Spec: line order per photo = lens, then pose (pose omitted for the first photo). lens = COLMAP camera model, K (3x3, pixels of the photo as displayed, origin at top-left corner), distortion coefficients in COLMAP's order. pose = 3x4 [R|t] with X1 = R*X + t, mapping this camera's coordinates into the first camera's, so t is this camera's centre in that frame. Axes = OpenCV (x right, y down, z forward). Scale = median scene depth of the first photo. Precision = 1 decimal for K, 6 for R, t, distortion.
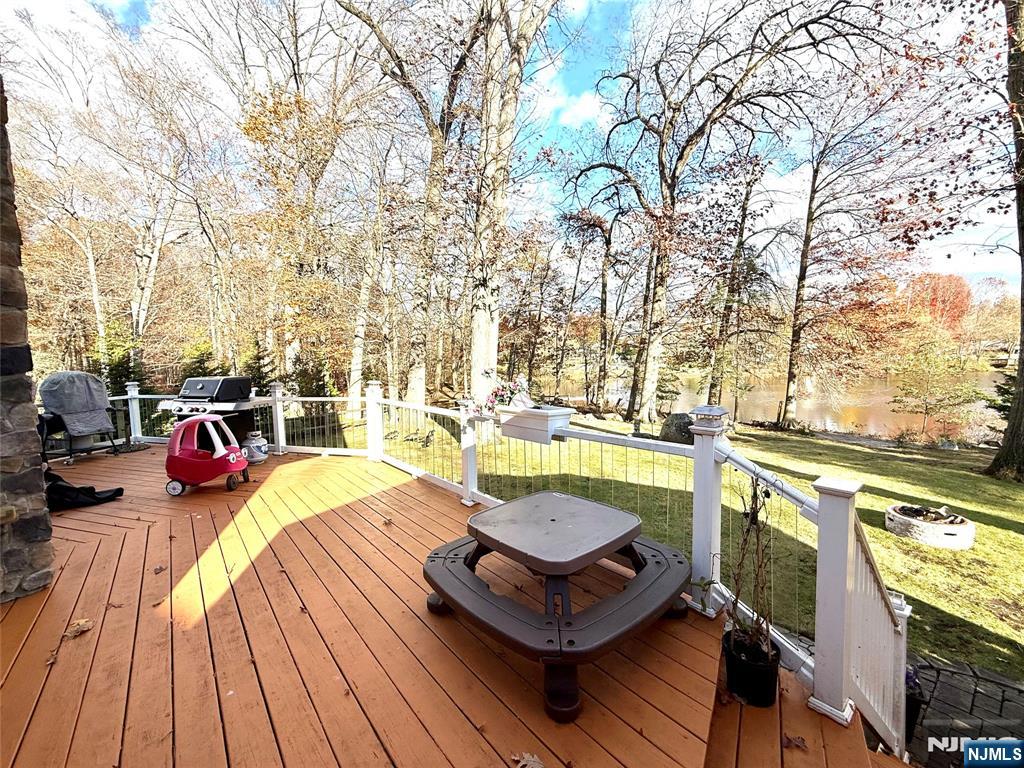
lens RADIAL K [[412.9, 0, 511.3], [0, 412.9, 372.0], [0, 0, 1]] dist [-0.000827, 0.000040]
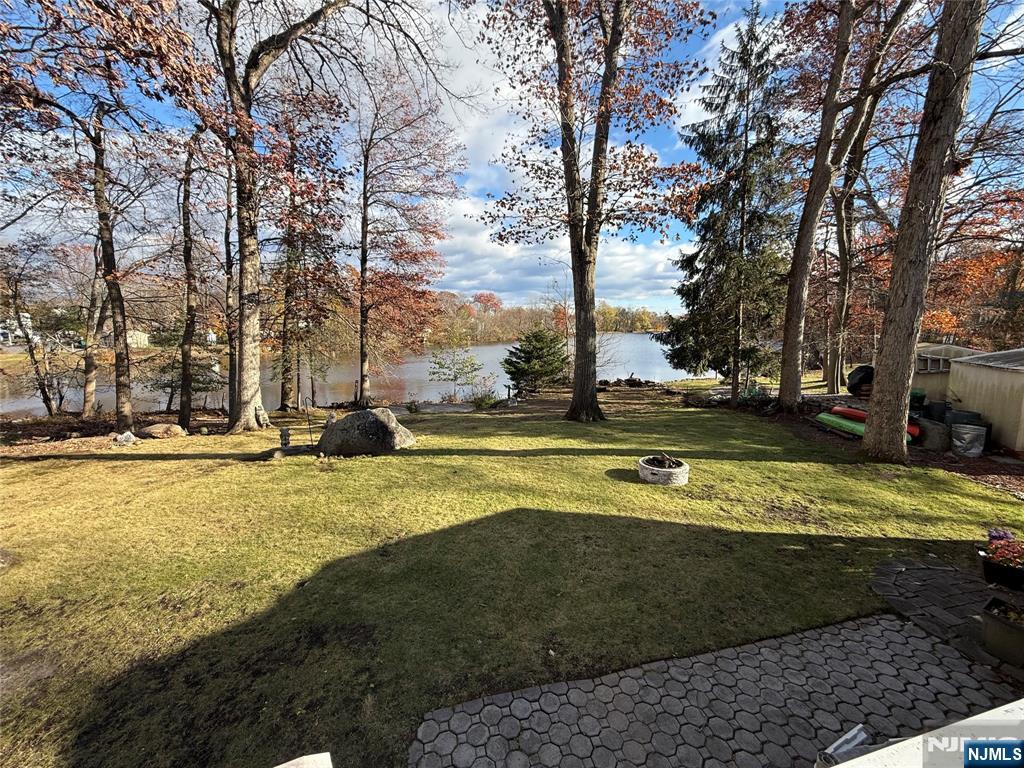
lens RADIAL K [[405.6, 0, 508.7], [0, 405.6, 384.3], [0, 0, 1]] dist [-0.002349, 0.000247]
pose [[0.430103, -0.105851, 0.896553, -0.096356], [0.030444, 0.994238, 0.102779, -0.013178], [-0.902267, -0.016911, 0.430847, 0.261034]]
